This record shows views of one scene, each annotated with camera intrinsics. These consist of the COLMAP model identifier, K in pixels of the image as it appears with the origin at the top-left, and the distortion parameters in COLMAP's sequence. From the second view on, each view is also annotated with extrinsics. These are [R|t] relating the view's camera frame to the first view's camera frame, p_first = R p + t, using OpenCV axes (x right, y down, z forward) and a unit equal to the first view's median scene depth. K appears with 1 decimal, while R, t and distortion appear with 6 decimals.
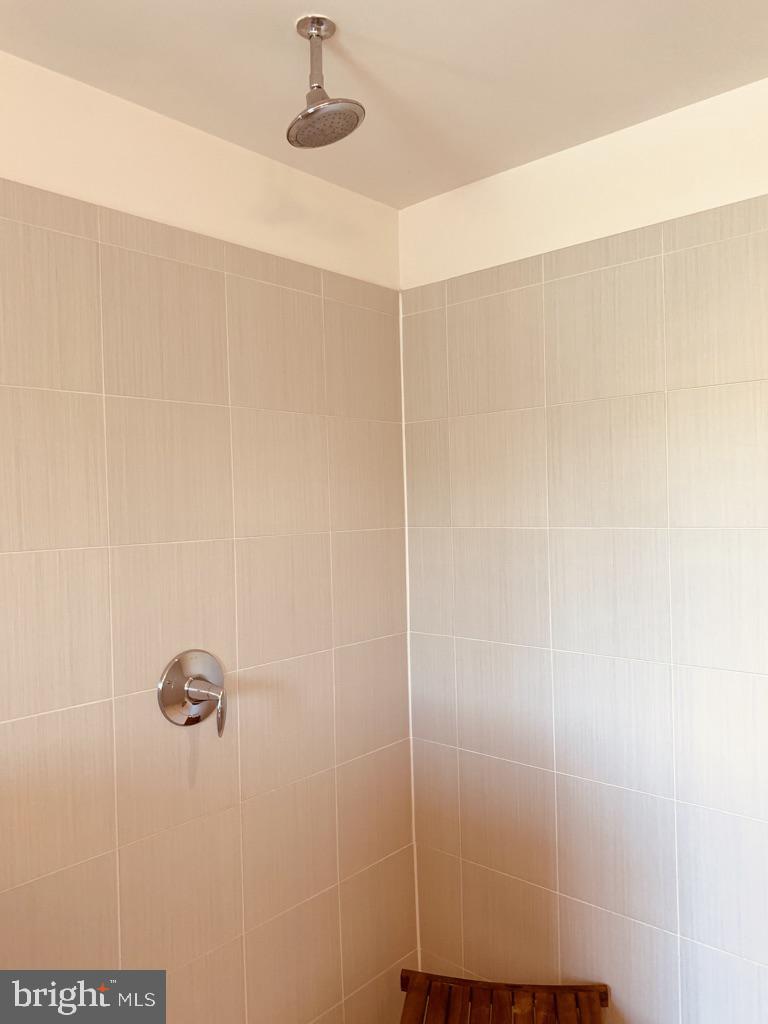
lens RADIAL K [[778.5, 0, 380.8], [0, 778.5, 516.8], [0, 0, 1]] dist [0.012834, -0.010272]
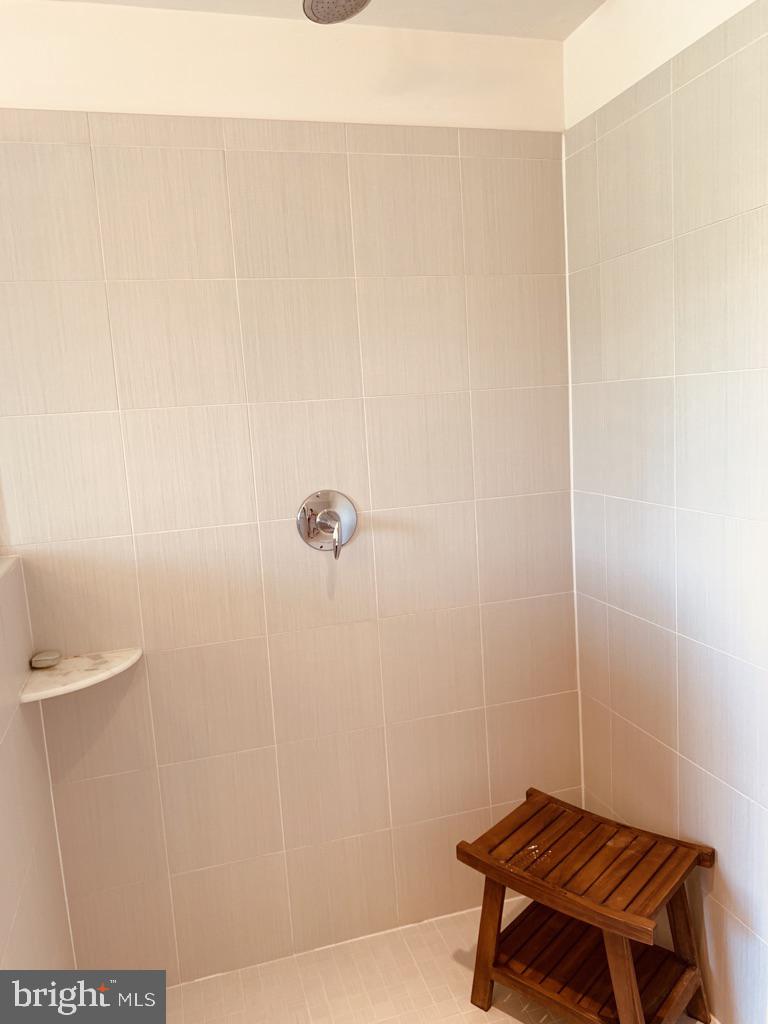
lens RADIAL K [[778.5, 0, 380.8], [0, 778.5, 516.8], [0, 0, 1]] dist [0.012834, -0.010272]
pose [[0.856295, 0.049040, -0.514154, 0.410774], [0.029518, 0.989208, 0.143513, 0.037796], [0.515643, -0.138066, 0.845606, 0.016641]]
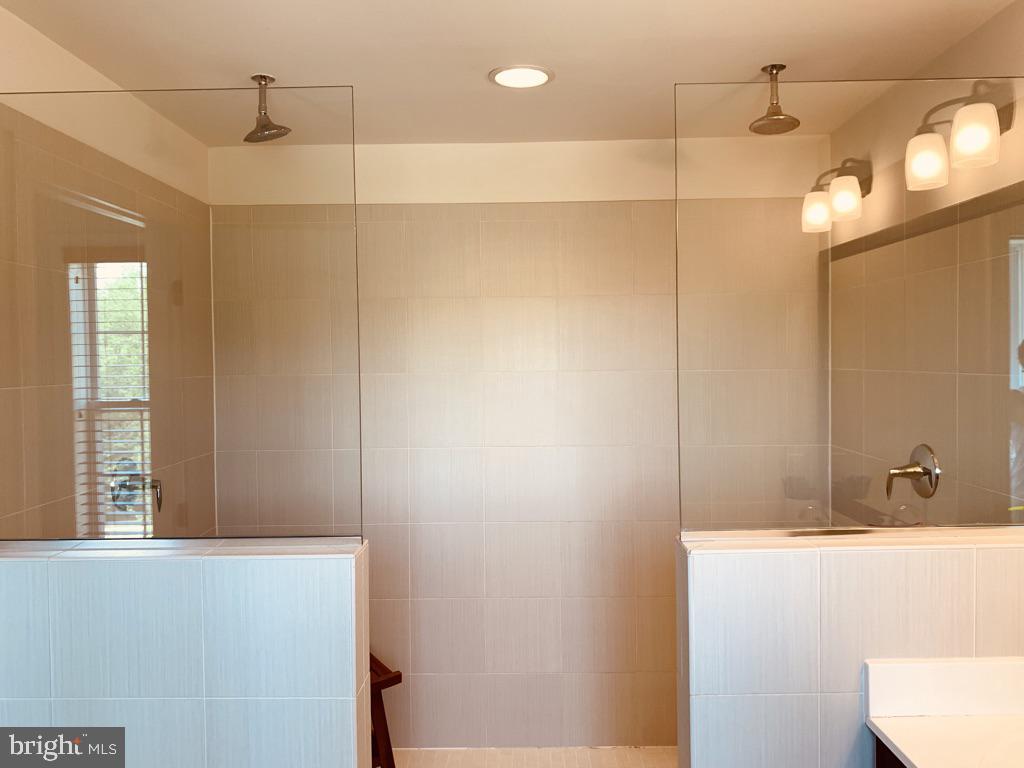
lens RADIAL K [[778.5, 0, 512.0], [0, 778.5, 384.0], [0, 0, 1]] dist [0.012834, -0.010272]
pose [[0.748542, -0.013807, 0.662944, -0.588722], [0.010300, 0.999905, 0.009194, 0.024999], [-0.663008, -0.000054, 0.748613, -0.466751]]
